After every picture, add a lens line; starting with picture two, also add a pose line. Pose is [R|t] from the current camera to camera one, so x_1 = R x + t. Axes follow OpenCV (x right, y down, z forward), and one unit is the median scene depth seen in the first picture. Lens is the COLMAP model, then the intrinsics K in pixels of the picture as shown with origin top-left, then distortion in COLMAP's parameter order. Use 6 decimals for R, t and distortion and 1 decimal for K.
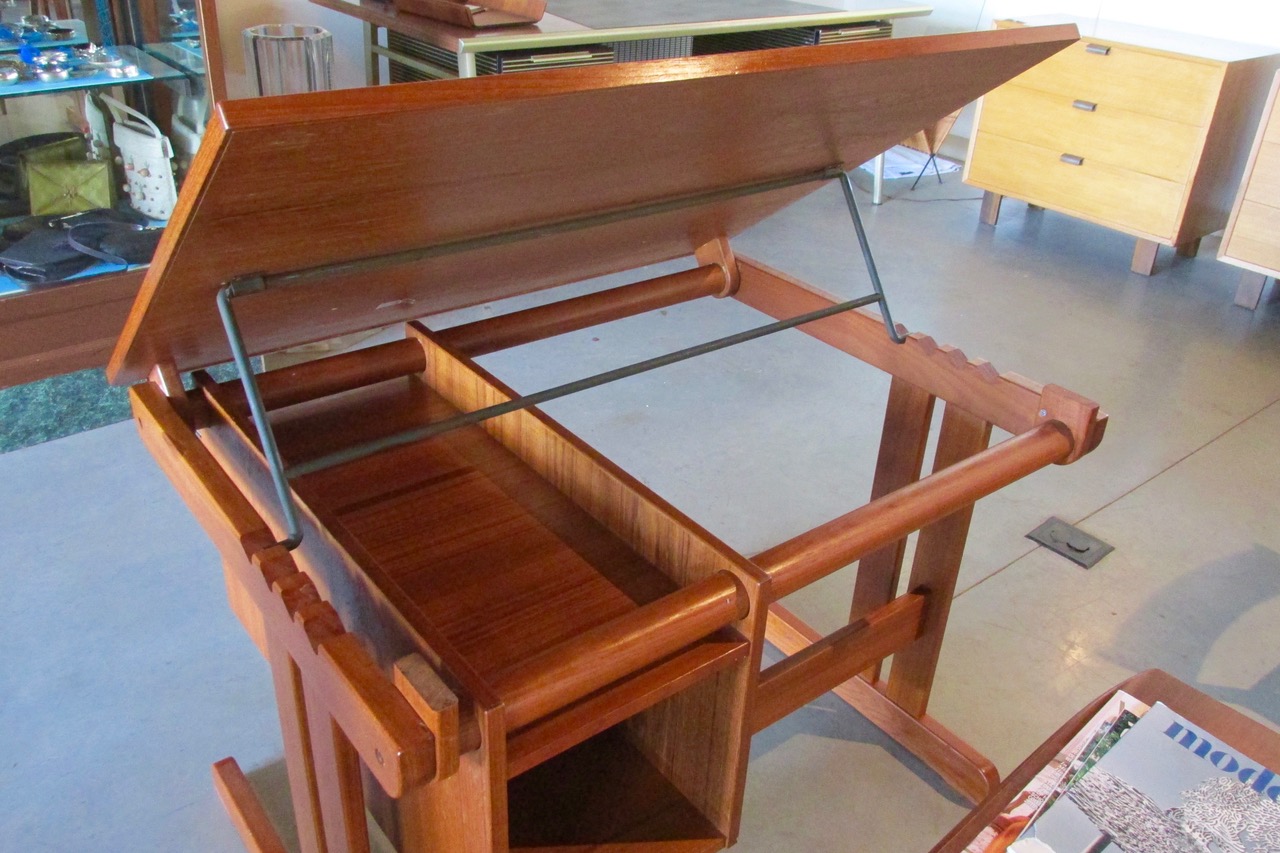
lens RADIAL K [[1061.6, 0, 640.0], [0, 1061.6, 426.5], [0, 0, 1]] dist [-0.029813, -0.002158]
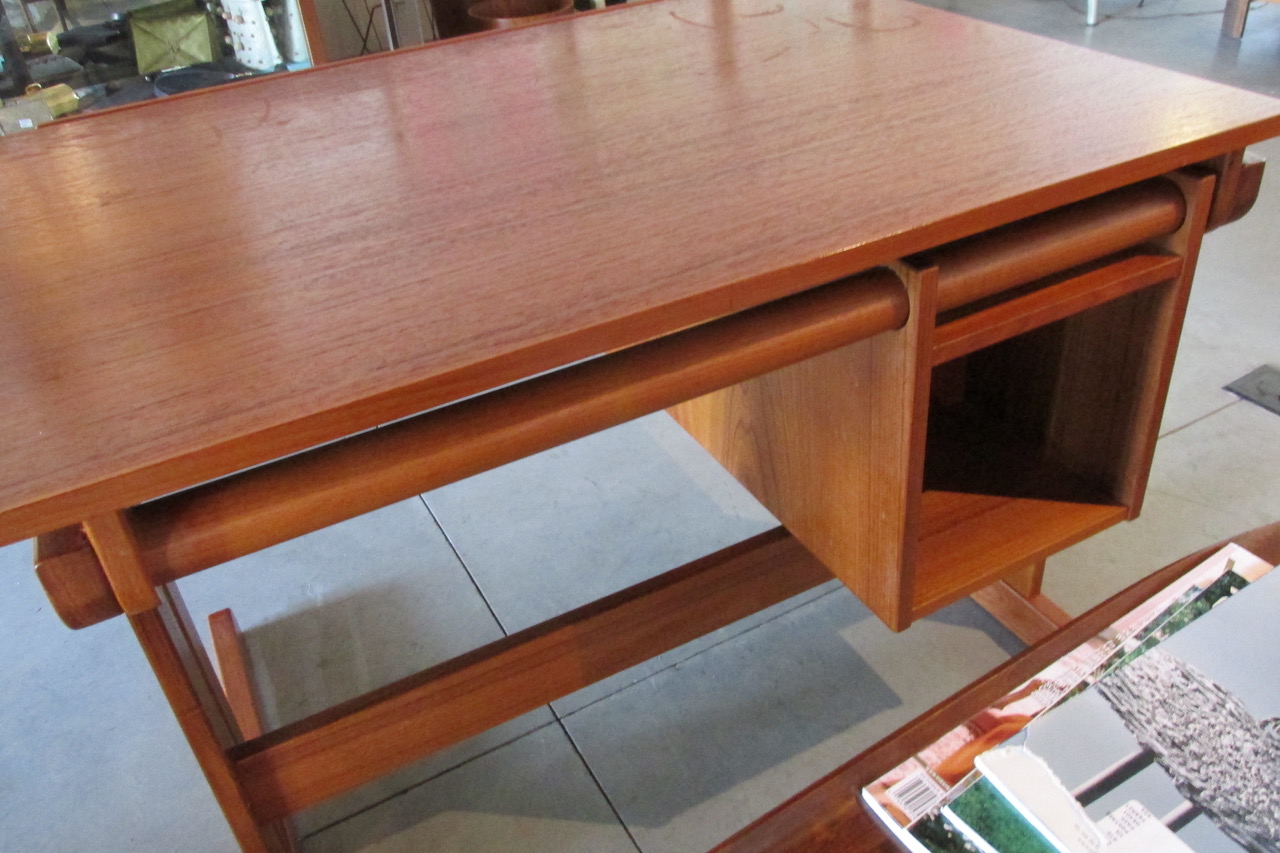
lens RADIAL K [[1061.6, 0, 640.0], [0, 1061.6, 426.5], [0, 0, 1]] dist [-0.029813, -0.002158]
pose [[0.974893, 0.003057, -0.222651, 0.256005], [0.017906, 0.995591, 0.092070, 0.117185], [0.221951, -0.093746, 0.970541, 0.301745]]
